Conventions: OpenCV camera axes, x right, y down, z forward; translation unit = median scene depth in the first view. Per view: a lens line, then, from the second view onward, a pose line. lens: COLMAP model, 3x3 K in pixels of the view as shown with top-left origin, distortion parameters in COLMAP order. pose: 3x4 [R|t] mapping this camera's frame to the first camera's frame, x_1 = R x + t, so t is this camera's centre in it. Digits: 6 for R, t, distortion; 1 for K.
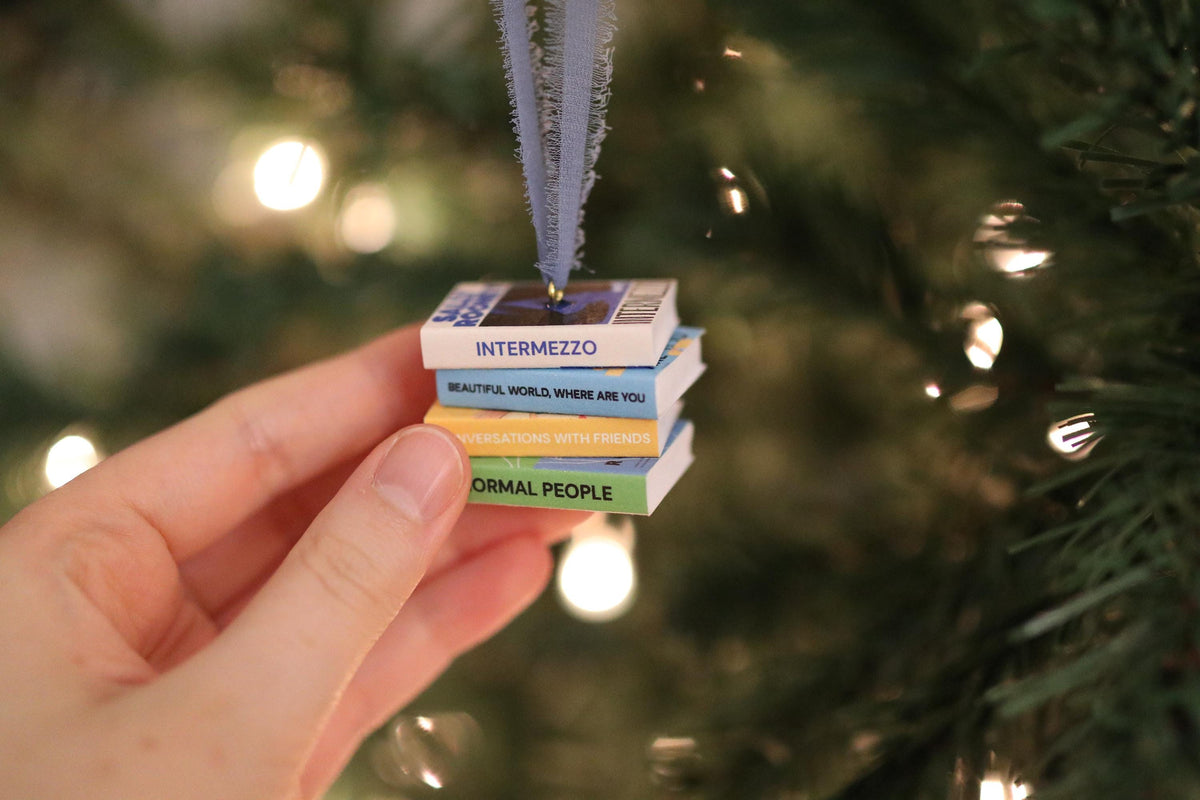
lens RADIAL K [[2048.7, 0, 601.2], [0, 2048.7, 419.5], [0, 0, 1]] dist [-0.026322, -1.582464]
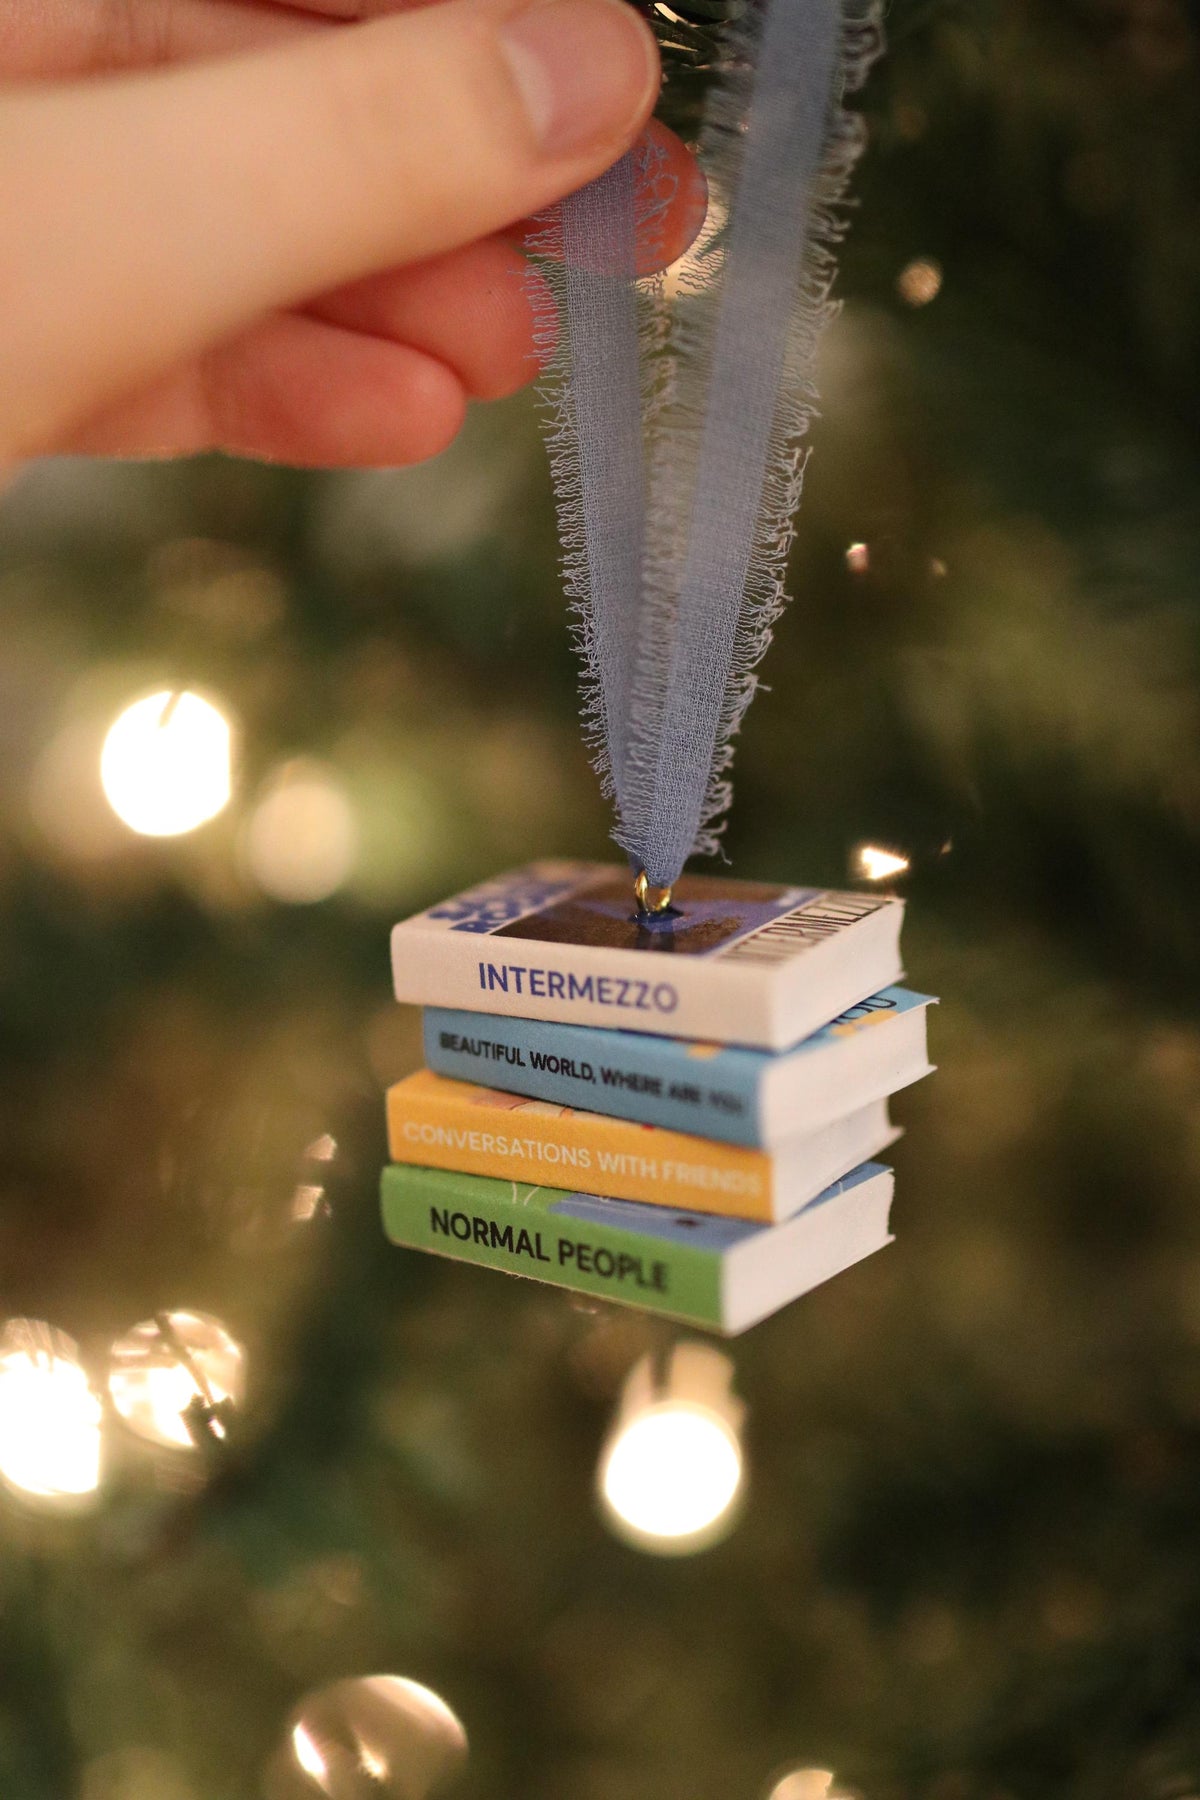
lens RADIAL K [[3163.8, 0, 606.9], [0, 3163.8, 954.1], [0, 0, 1]] dist [-0.064986, 0.082282]
pose [[0.942923, 0.124063, -0.309039, 0.228319], [-0.142384, 0.989106, -0.037360, -0.013538], [0.301038, 0.079230, 0.950315, 0.216023]]
